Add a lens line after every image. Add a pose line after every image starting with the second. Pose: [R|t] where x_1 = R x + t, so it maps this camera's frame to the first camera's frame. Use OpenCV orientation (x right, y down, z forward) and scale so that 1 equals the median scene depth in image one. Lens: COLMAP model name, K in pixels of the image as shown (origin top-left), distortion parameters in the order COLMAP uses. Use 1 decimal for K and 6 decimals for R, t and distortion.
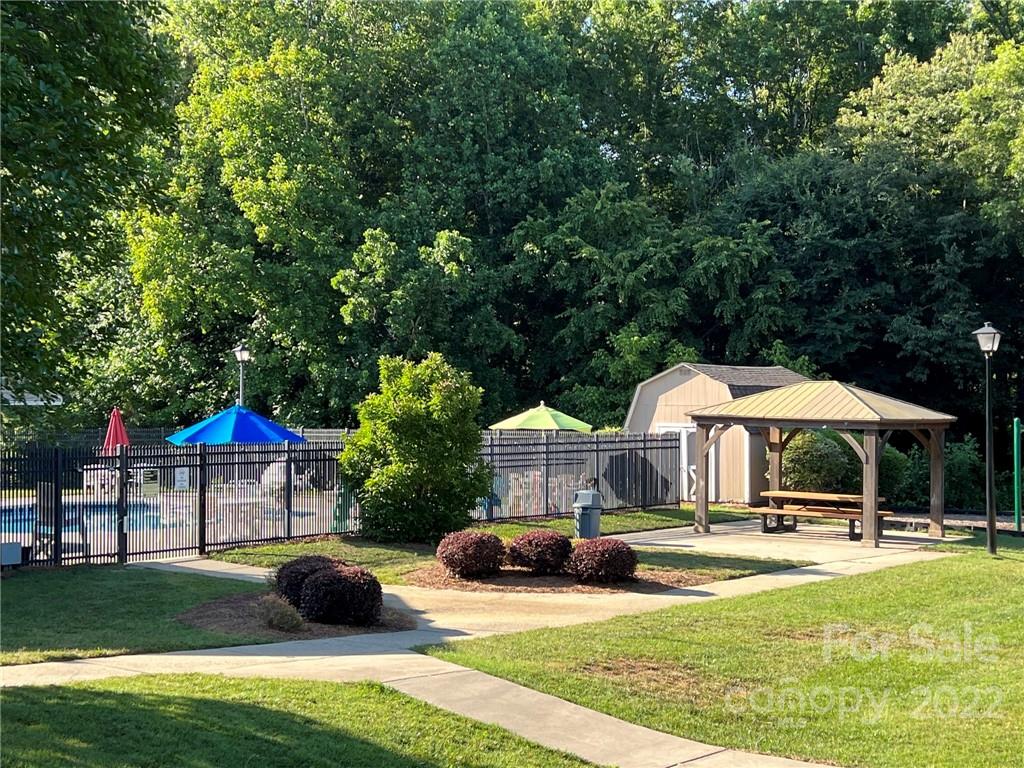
lens RADIAL K [[1527.8, 0, 512.0], [0, 1527.8, 384.0], [0, 0, 1]] dist [0.286823, 0.027210]
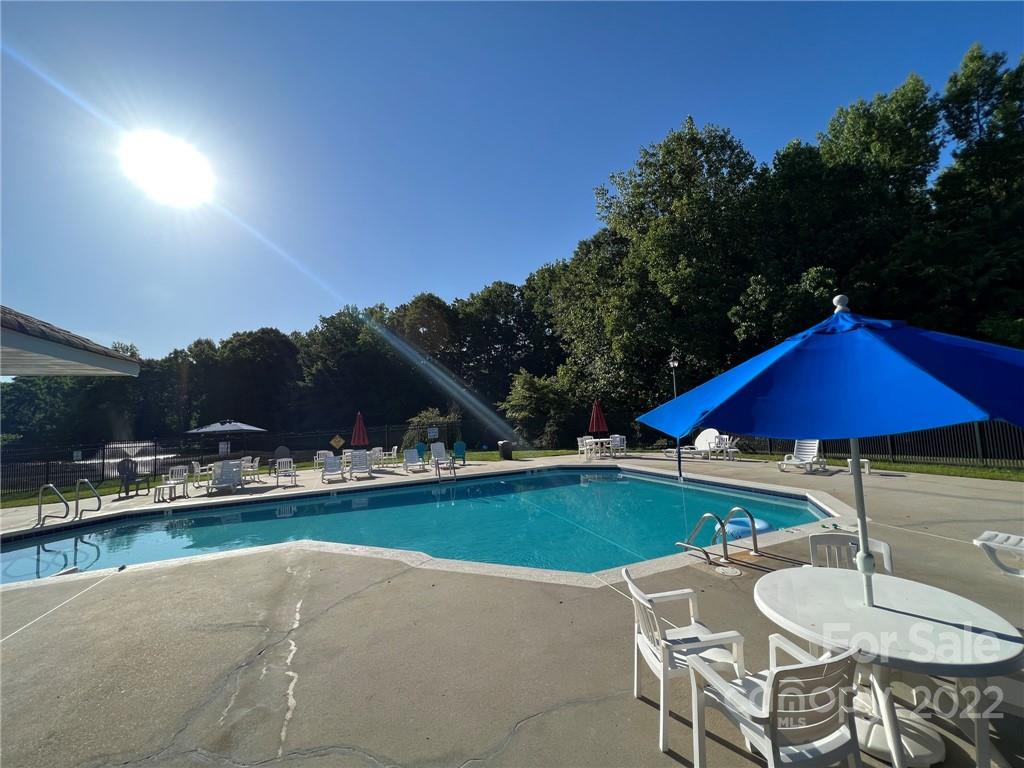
lens RADIAL K [[411.4, 0, 512.0], [0, 411.4, 384.0], [0, 0, 1]] dist [-0.000345, -0.000177]
pose [[0.881176, -0.078001, -0.466311, -0.113987], [0.054925, 0.996507, -0.062898, 0.017110], [0.469588, 0.029812, 0.882382, 0.498691]]
